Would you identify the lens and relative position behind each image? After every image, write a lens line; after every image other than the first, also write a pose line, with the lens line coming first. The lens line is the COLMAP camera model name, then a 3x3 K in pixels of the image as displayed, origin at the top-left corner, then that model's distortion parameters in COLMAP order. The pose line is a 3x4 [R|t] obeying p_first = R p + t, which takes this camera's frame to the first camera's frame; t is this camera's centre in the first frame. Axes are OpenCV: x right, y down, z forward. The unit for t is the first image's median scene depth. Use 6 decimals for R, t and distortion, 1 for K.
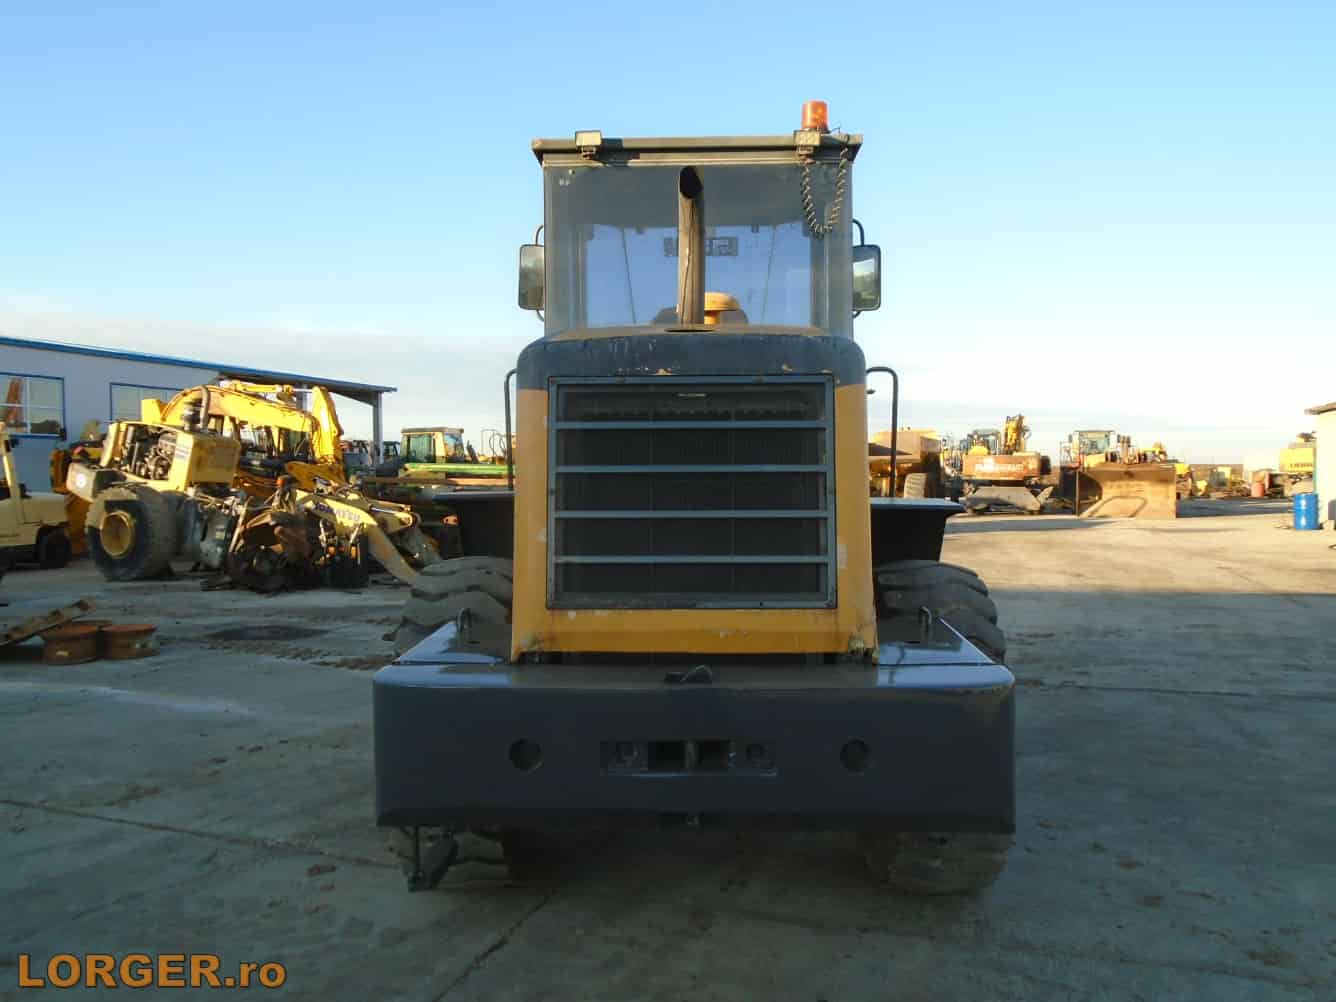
lens RADIAL K [[1046.3, 0, 670.9], [0, 1046.3, 482.1], [0, 0, 1]] dist [-0.000731, -0.001471]
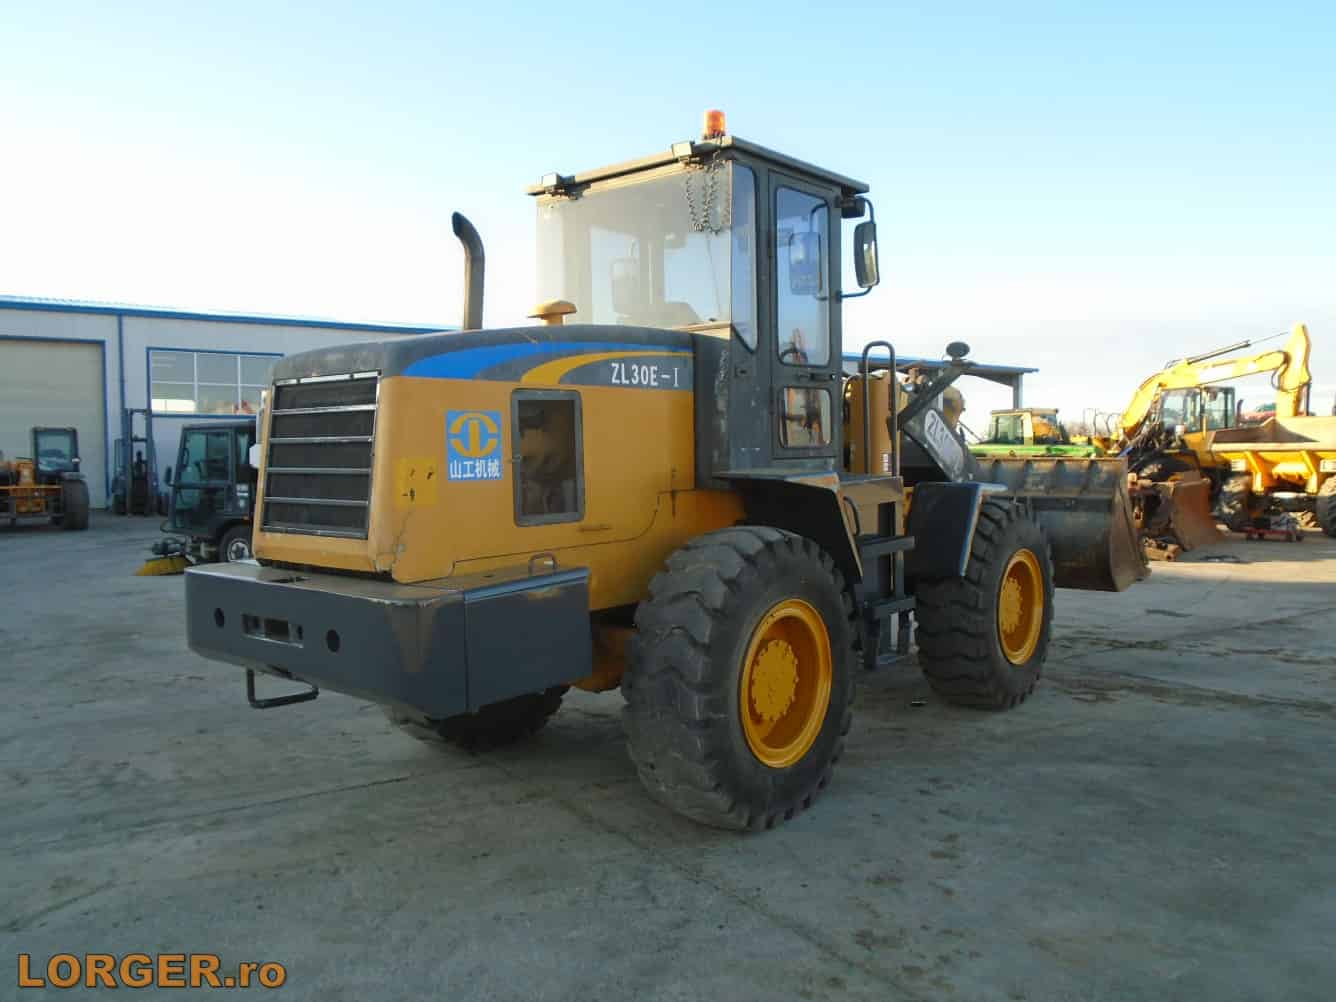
lens RADIAL K [[1037.7, 0, 648.9], [0, 1037.7, 473.2], [0, 0, 1]] dist [0.000258, -0.004700]
pose [[0.784344, 0.011332, -0.620222, 0.780505], [-0.006314, 0.999927, 0.010286, 0.010004], [0.620294, -0.004152, 0.784359, 0.091871]]
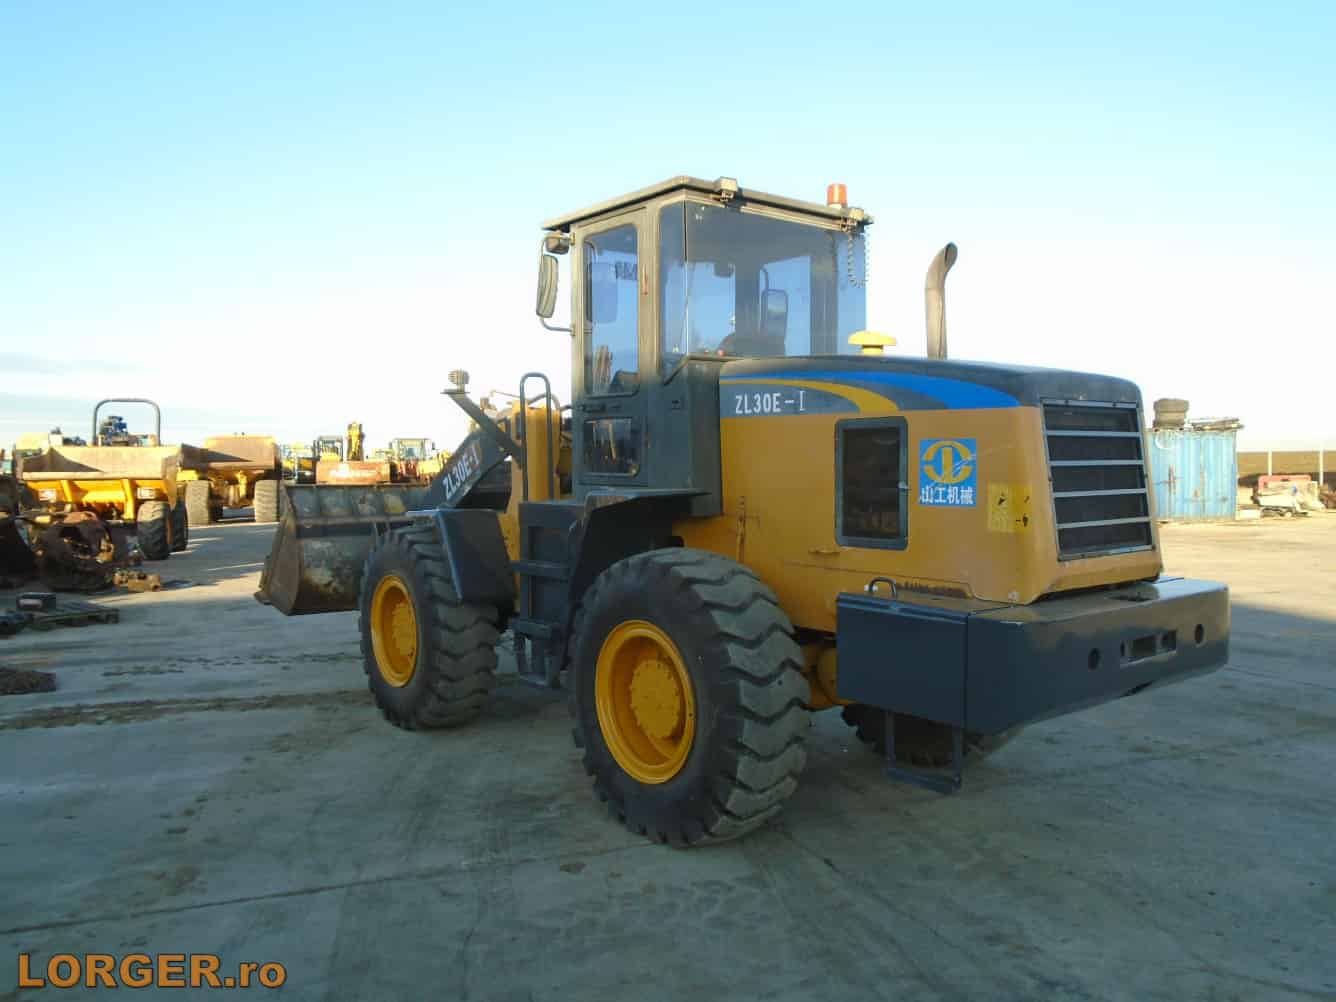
lens RADIAL K [[1036.7, 0, 668.0], [0, 1036.7, 501.0], [0, 0, 1]] dist [0.000525, -0.002305]
pose [[0.755741, -0.026816, 0.654322, -0.873104], [0.019067, 0.999639, 0.018945, -0.001003], [-0.654593, -0.001841, 0.755979, 0.173988]]
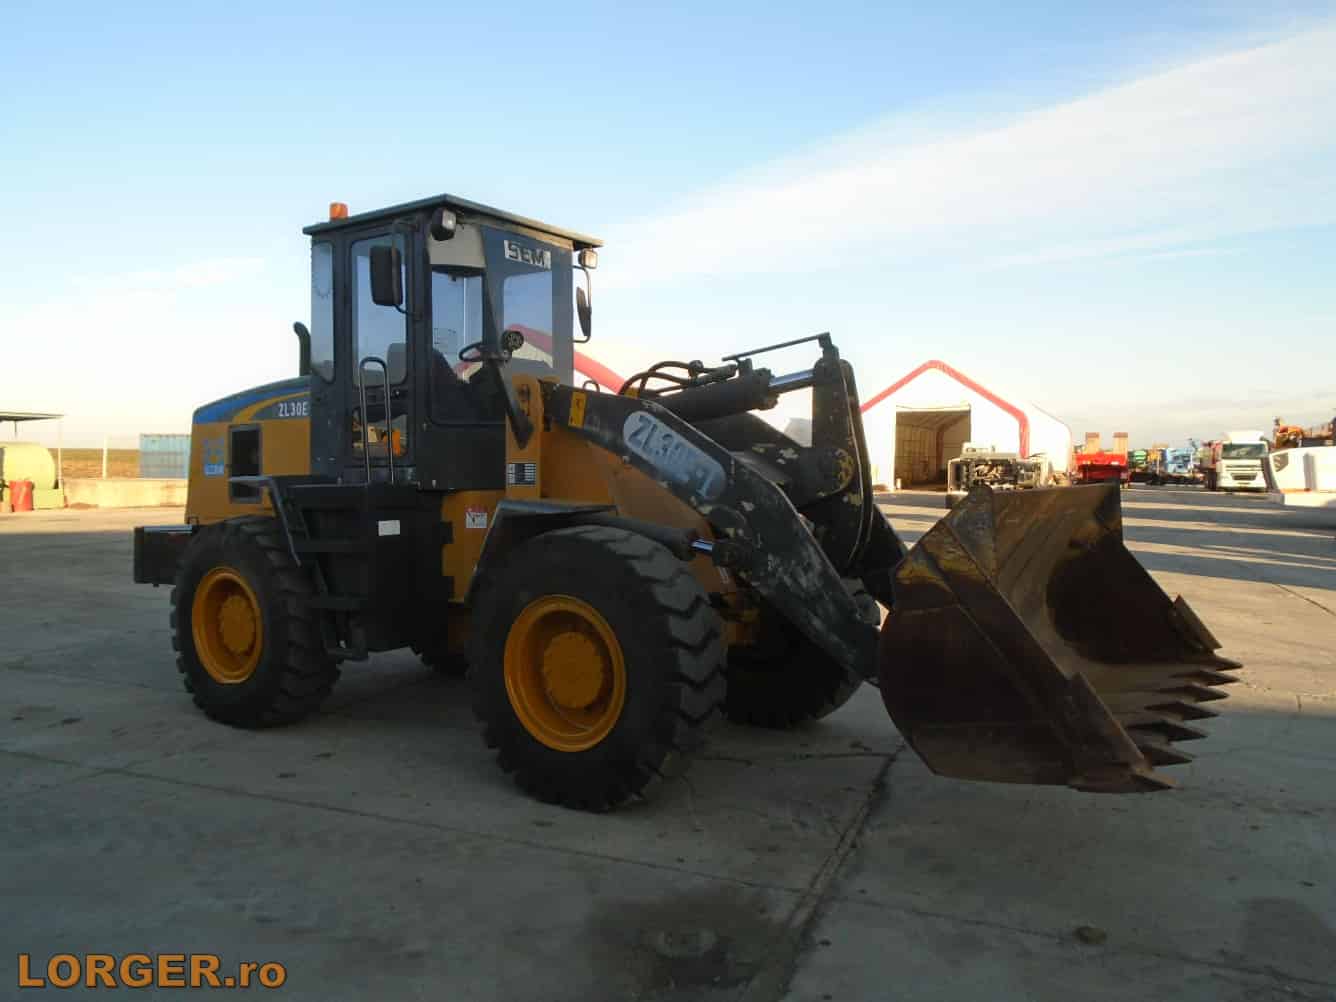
lens RADIAL K [[1036.7, 0, 668.0], [0, 1036.7, 501.0], [0, 0, 1]] dist [0.000525, -0.002305]
pose [[-0.505924, 0.003485, -0.862571, 1.211691], [-0.031430, 0.999253, 0.022472, 0.003583], [0.862006, 0.038480, -0.505436, 2.445578]]
